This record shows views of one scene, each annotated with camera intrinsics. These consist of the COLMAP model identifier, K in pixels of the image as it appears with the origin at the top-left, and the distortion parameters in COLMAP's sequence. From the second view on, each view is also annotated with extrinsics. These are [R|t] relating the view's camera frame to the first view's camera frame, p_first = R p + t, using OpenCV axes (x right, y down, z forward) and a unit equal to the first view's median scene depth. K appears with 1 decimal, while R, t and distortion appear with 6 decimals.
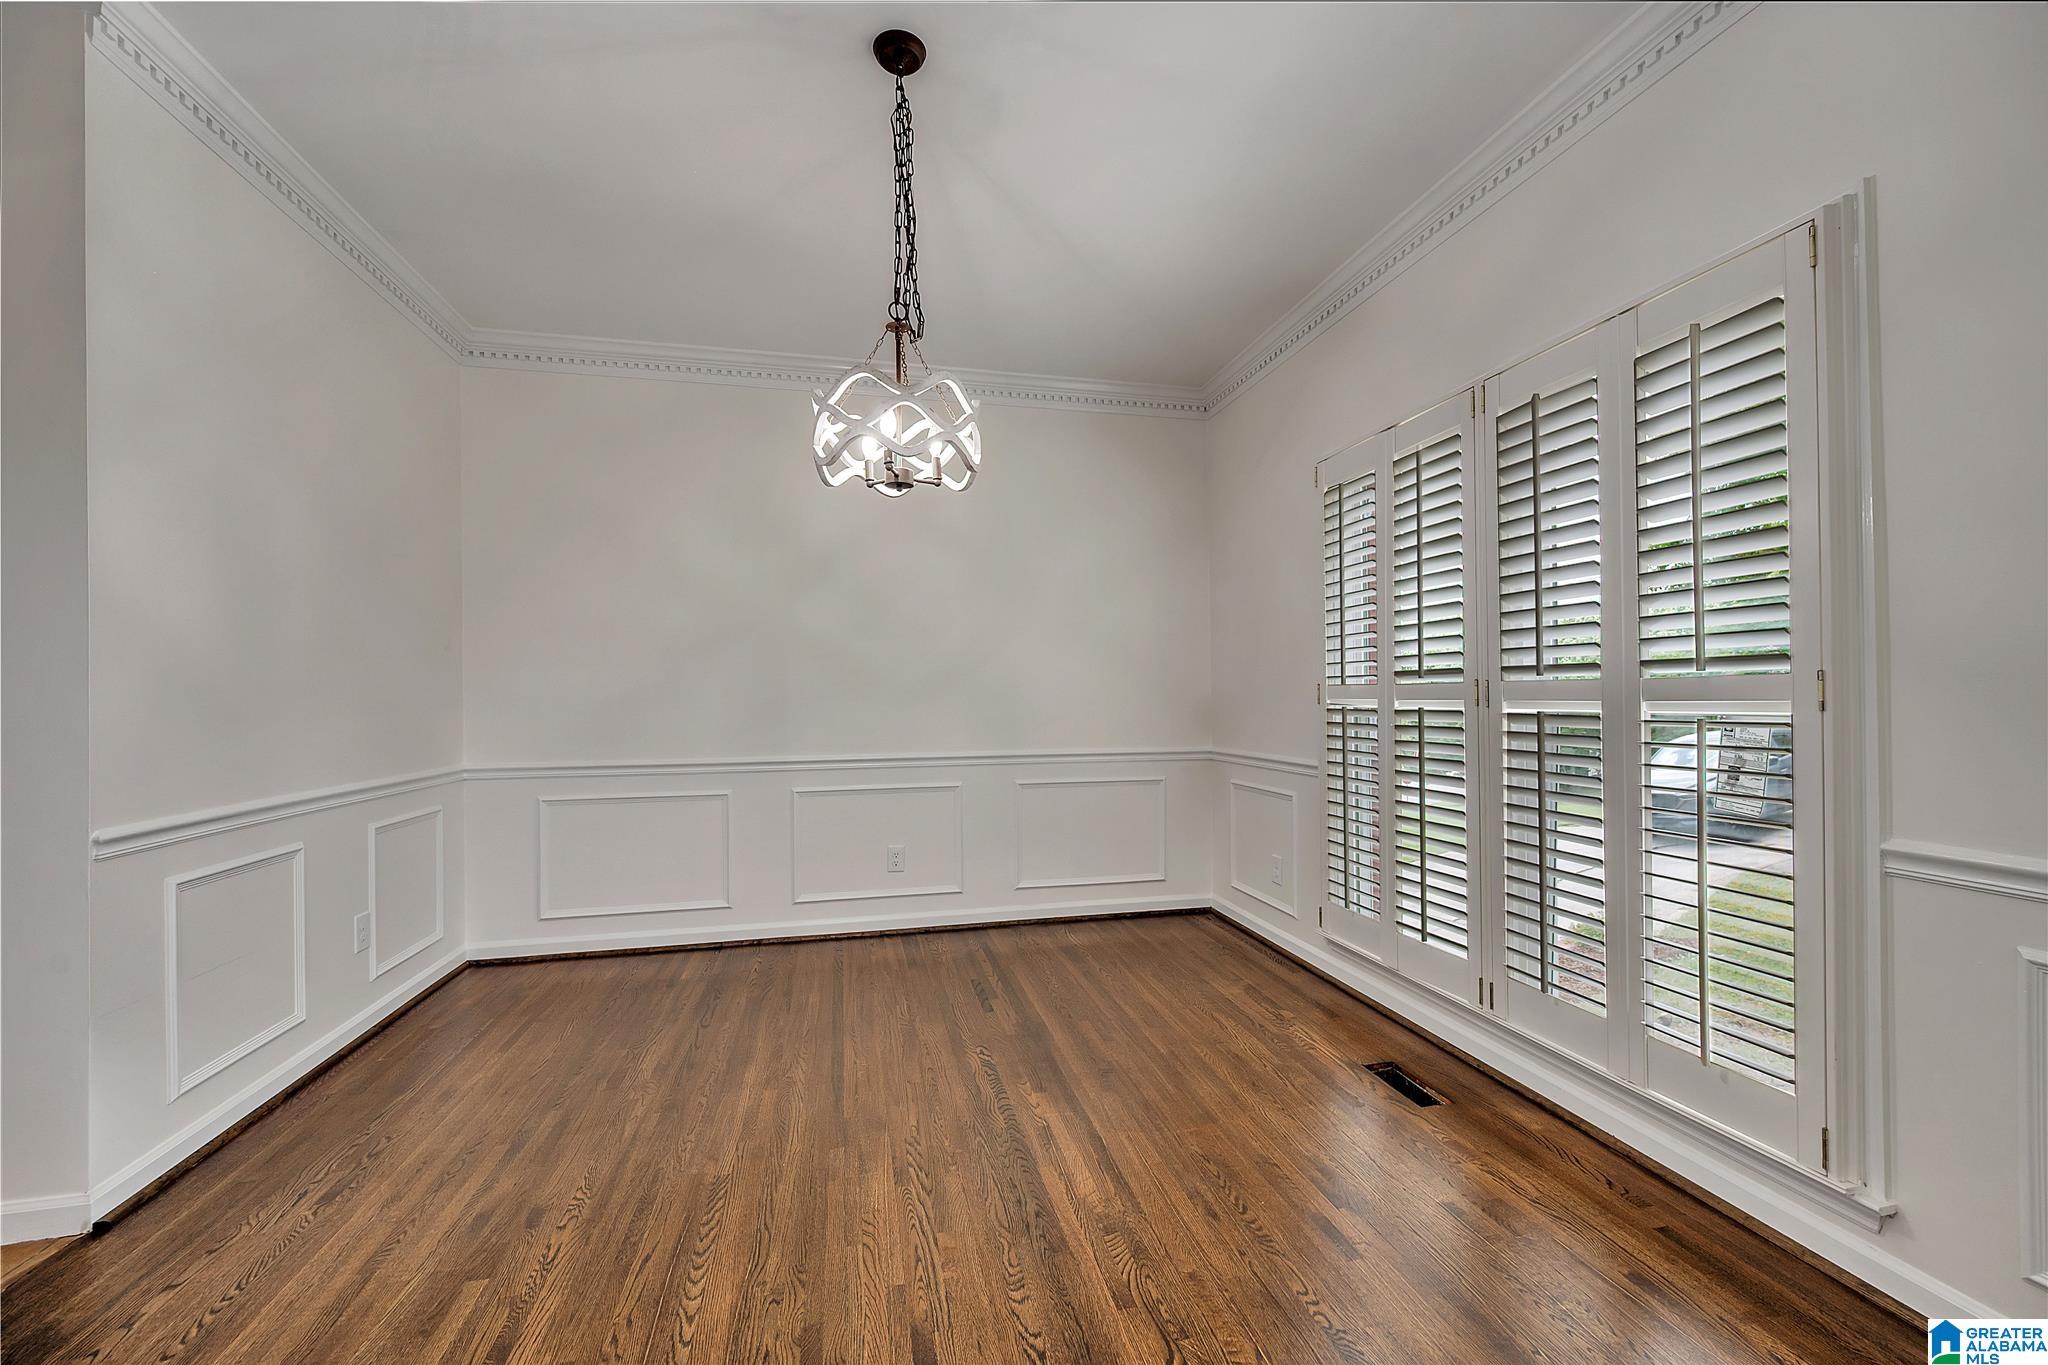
lens RADIAL K [[813.9, 0, 1025.3], [0, 813.9, 695.5], [0, 0, 1]] dist [-0.002131, 0.000493]
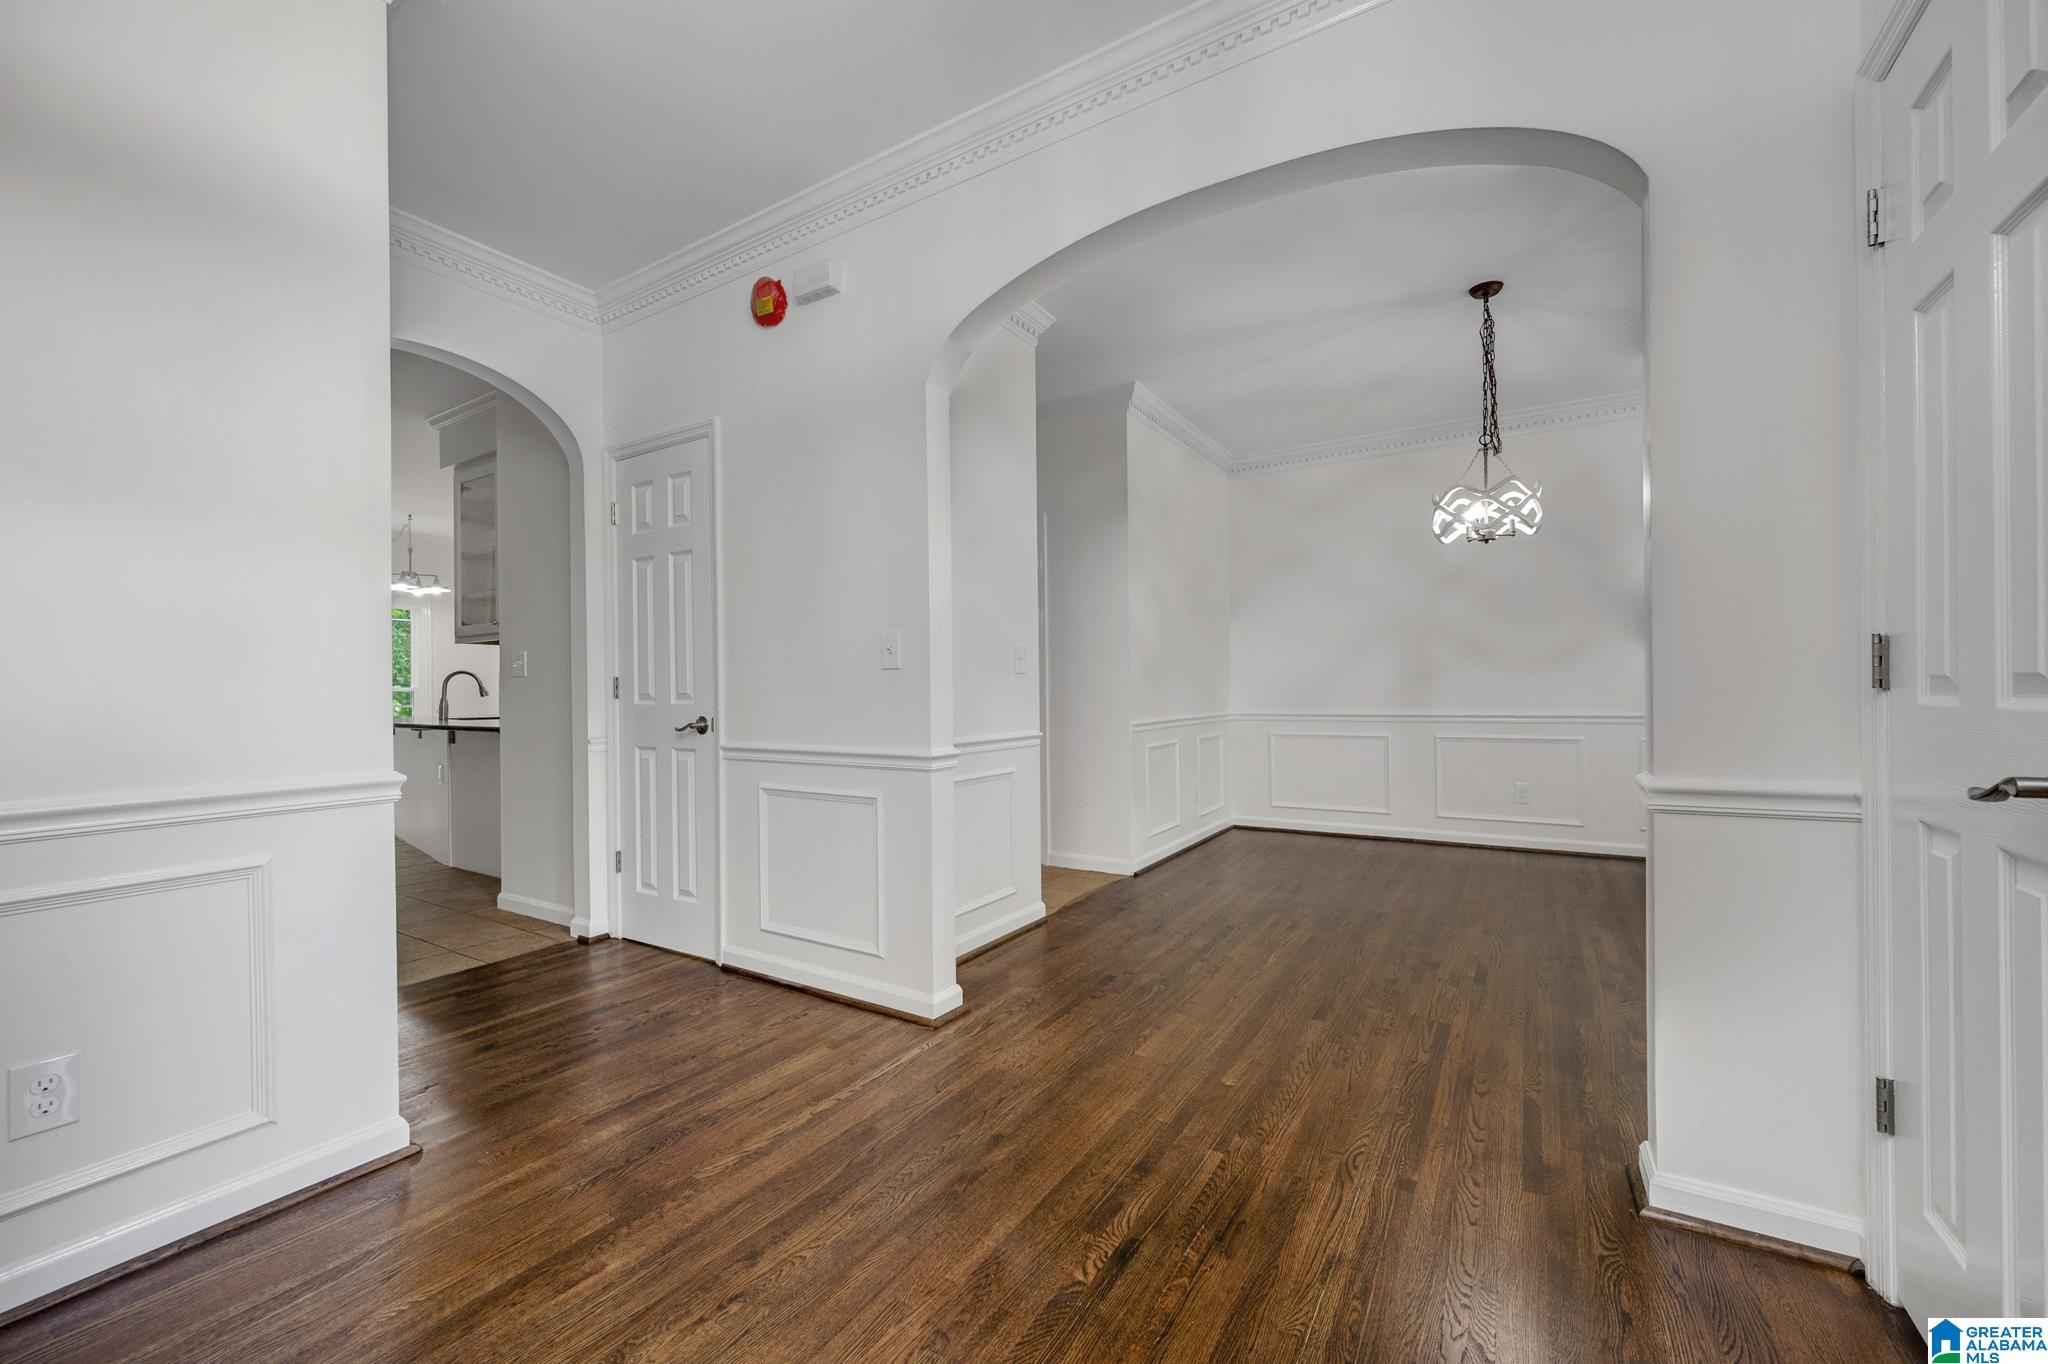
lens RADIAL K [[813.9, 0, 1026.5], [0, 813.9, 691.4], [0, 0, 1]] dist [-0.002131, 0.000493]
pose [[0.718247, 0.000229, -0.695788, 0.295044], [0.006806, 0.999950, 0.007355, 0.040021], [0.695755, -0.010018, 0.718209, -0.793995]]
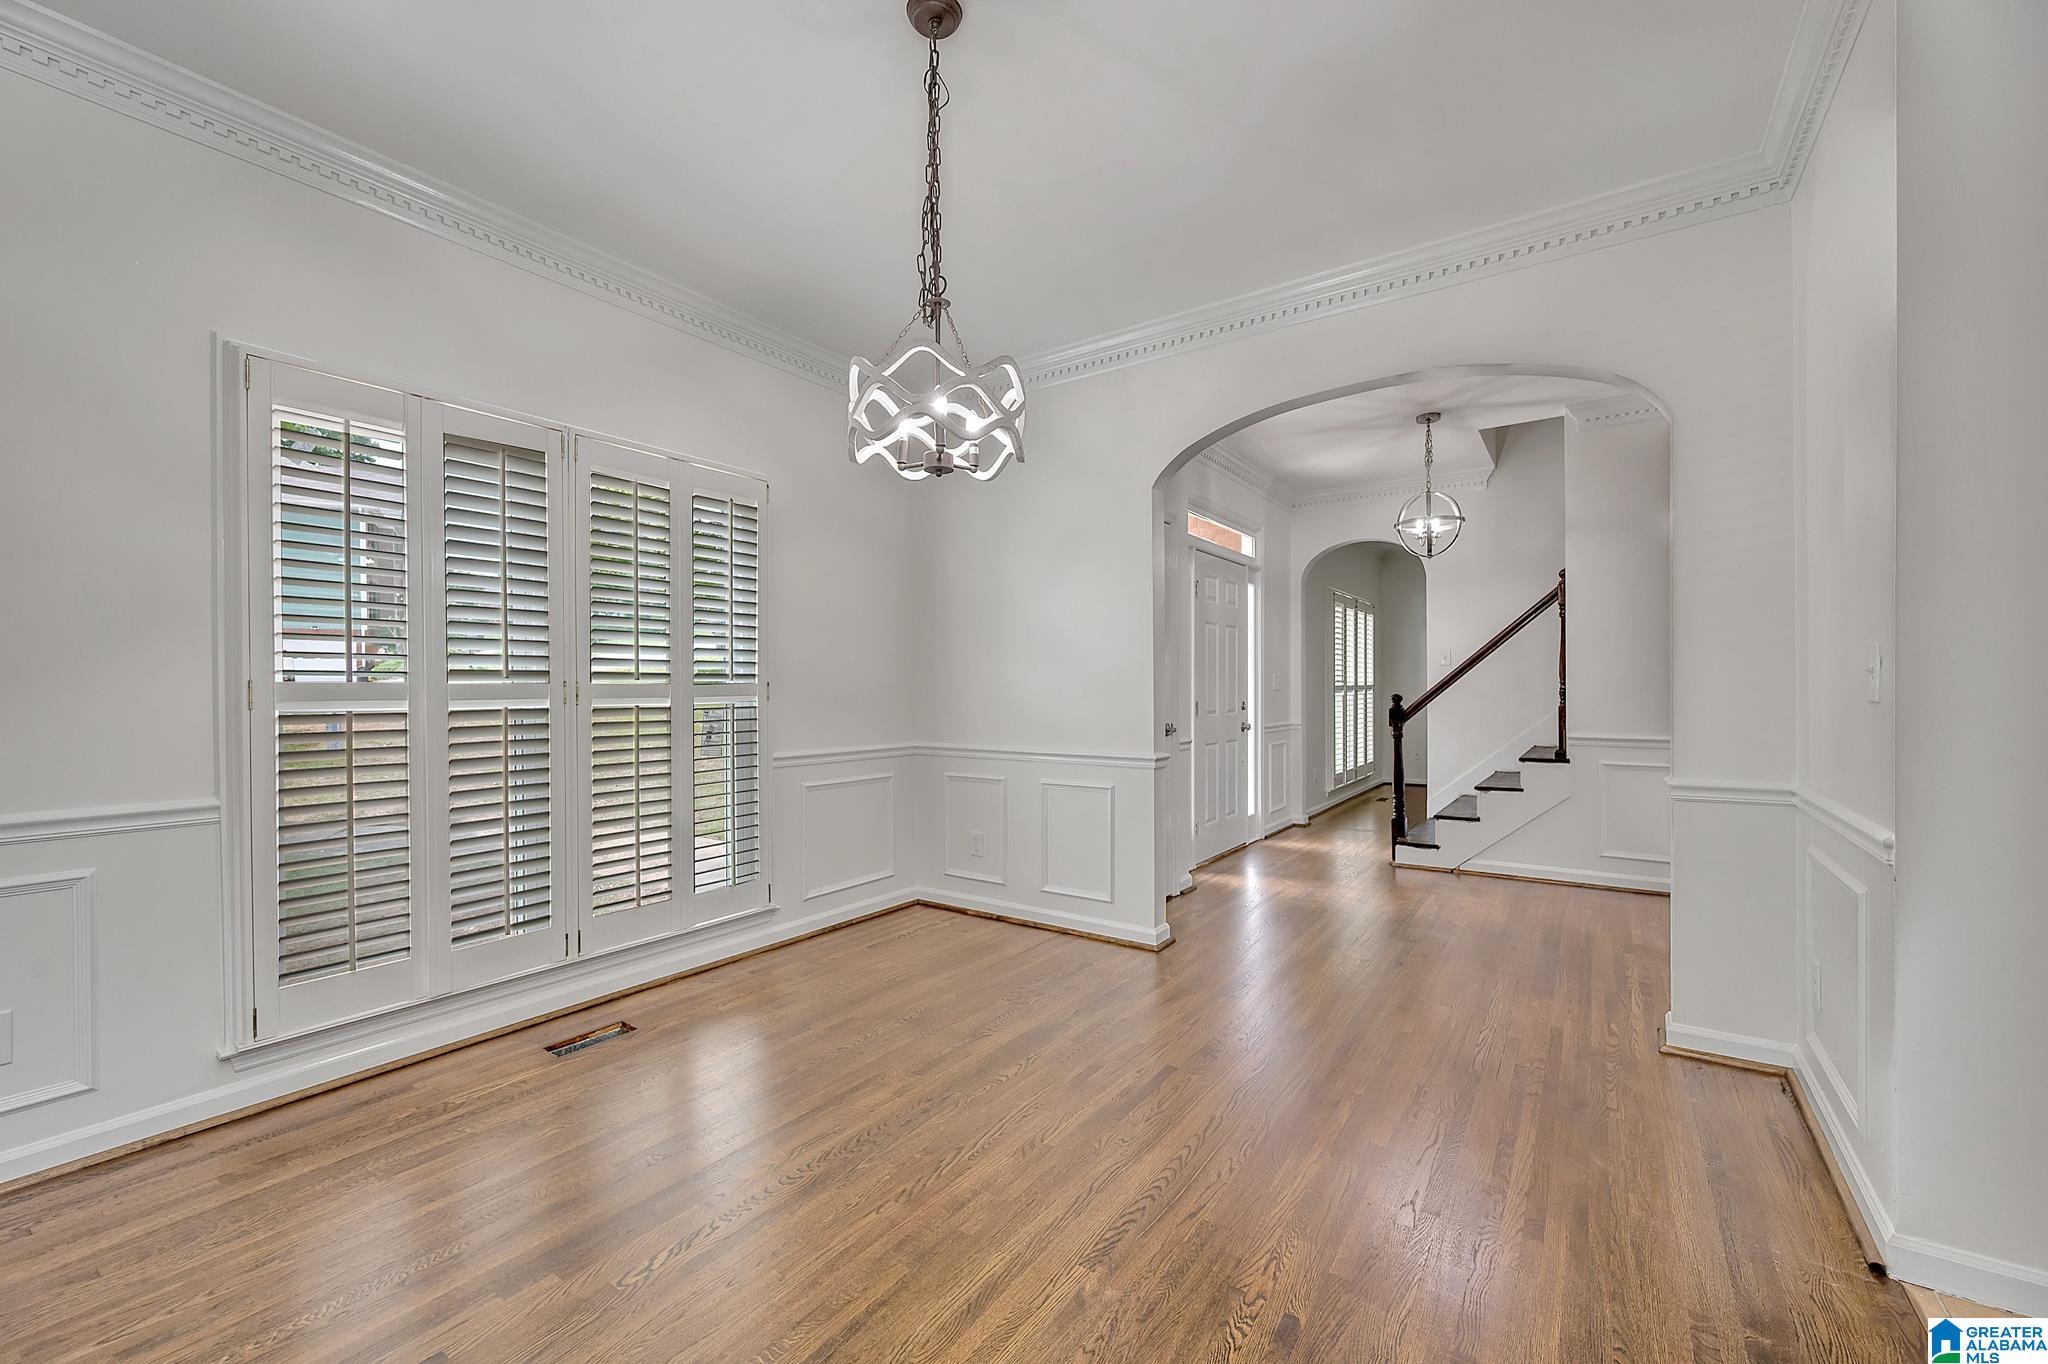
lens RADIAL K [[813.9, 0, 1041.5], [0, 813.9, 682.2], [0, 0, 1]] dist [-0.002131, 0.000493]
pose [[-0.687027, 0.014645, 0.726484, -1.284056], [0.007522, 0.999887, -0.013044, 0.003636], [-0.726593, -0.003497, -0.687060, 2.163522]]
